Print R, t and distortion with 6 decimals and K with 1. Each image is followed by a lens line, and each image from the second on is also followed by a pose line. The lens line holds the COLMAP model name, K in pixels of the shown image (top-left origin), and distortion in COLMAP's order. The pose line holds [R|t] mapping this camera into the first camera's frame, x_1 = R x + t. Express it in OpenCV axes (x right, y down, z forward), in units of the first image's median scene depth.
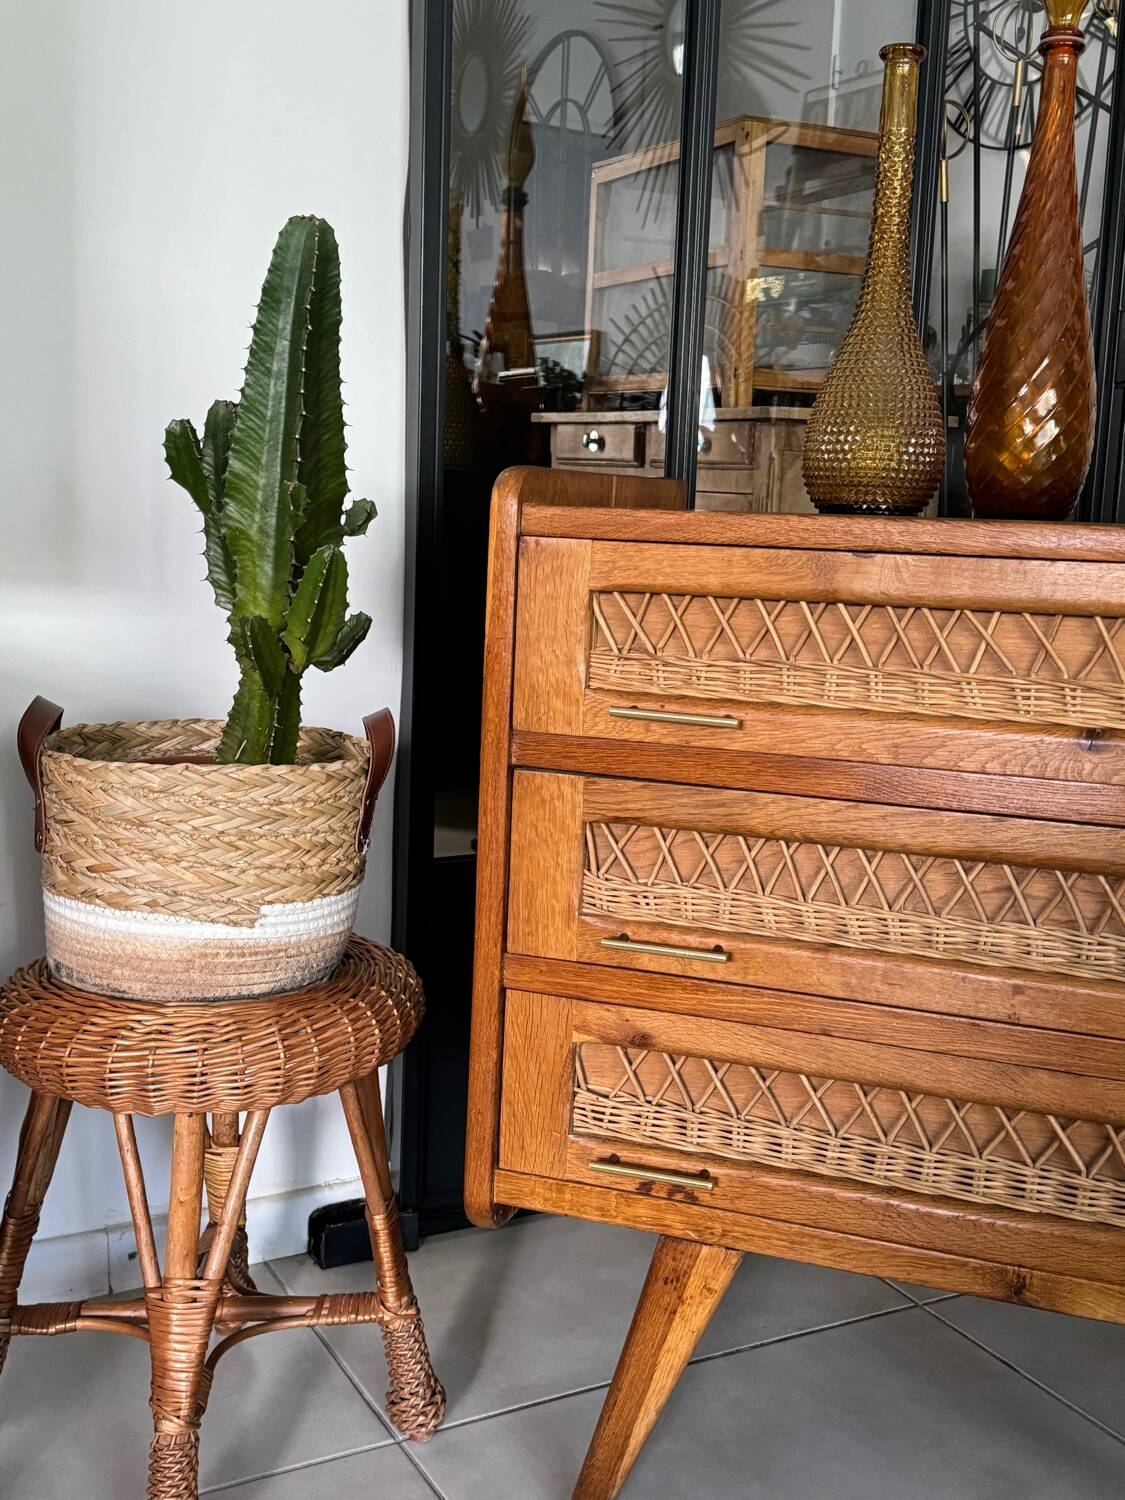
lens RADIAL K [[1648.4, 0, 559.8], [0, 1648.4, 750.6], [0, 0, 1]] dist [0.185630, -0.442998]
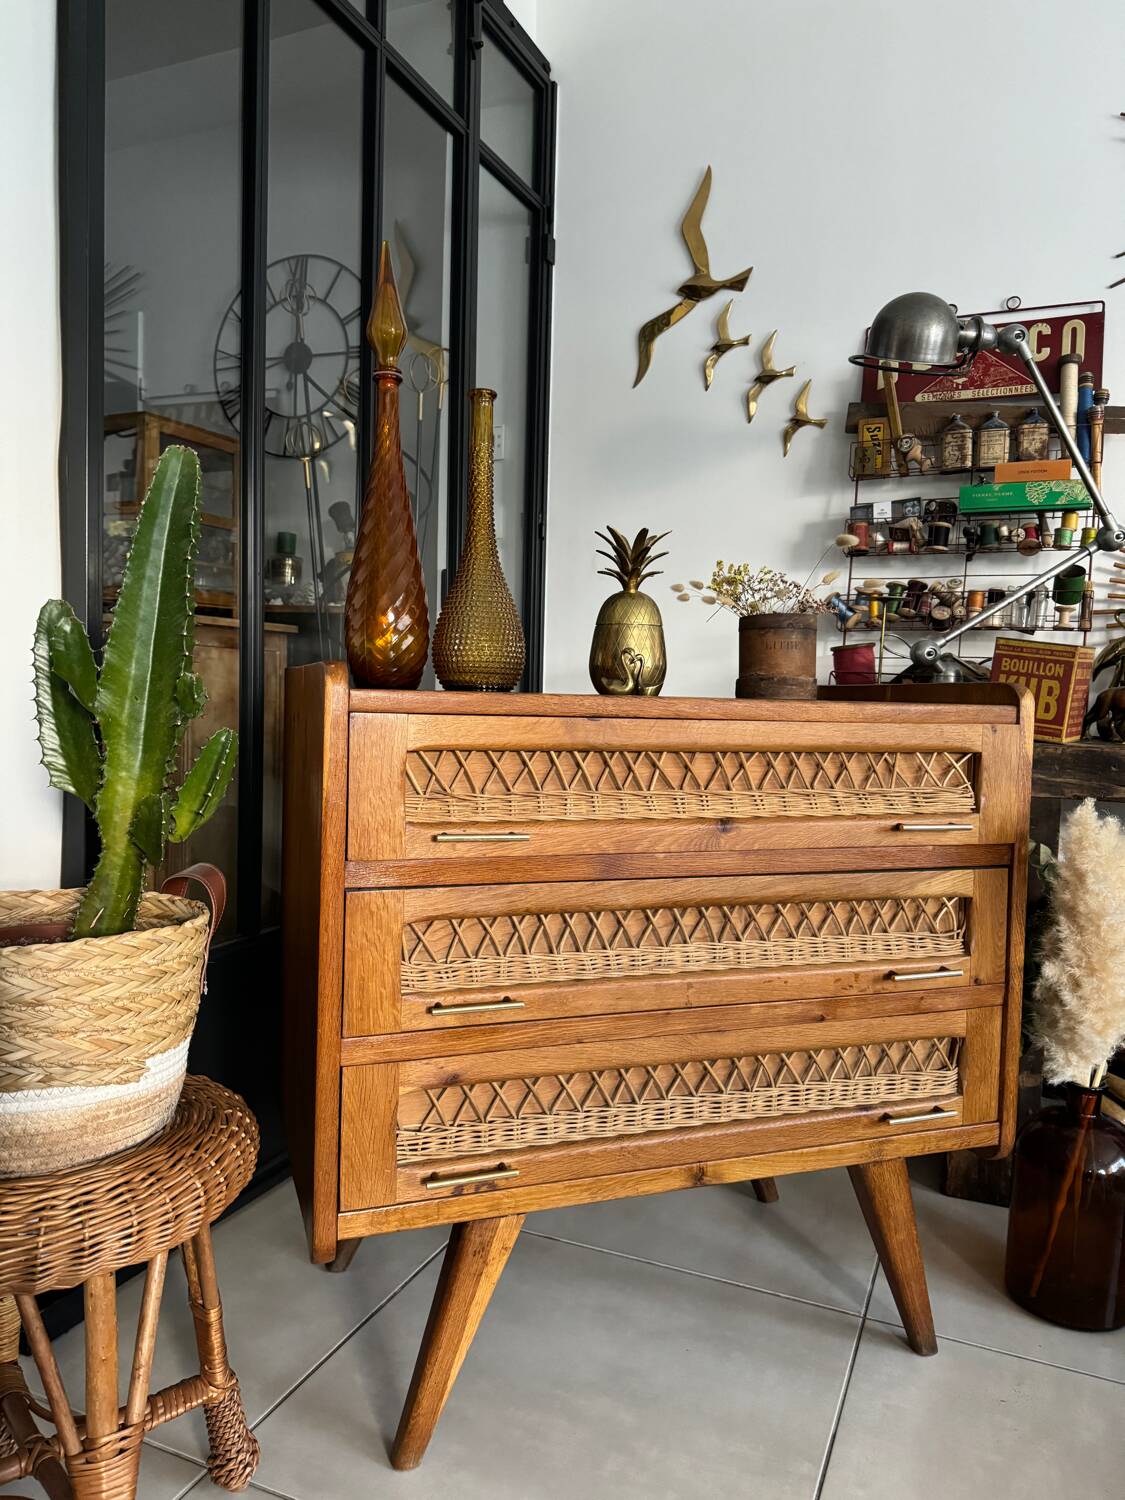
lens RADIAL K [[1061.3, 0, 563.8], [0, 1061.3, 753.3], [0, 0, 1]] dist [0.180933, -0.436704]
pose [[0.772277, -0.052847, 0.633085, -0.428806], [0.101580, 0.993985, -0.040941, -0.045672], [-0.627113, 0.095927, 0.772999, 0.242309]]
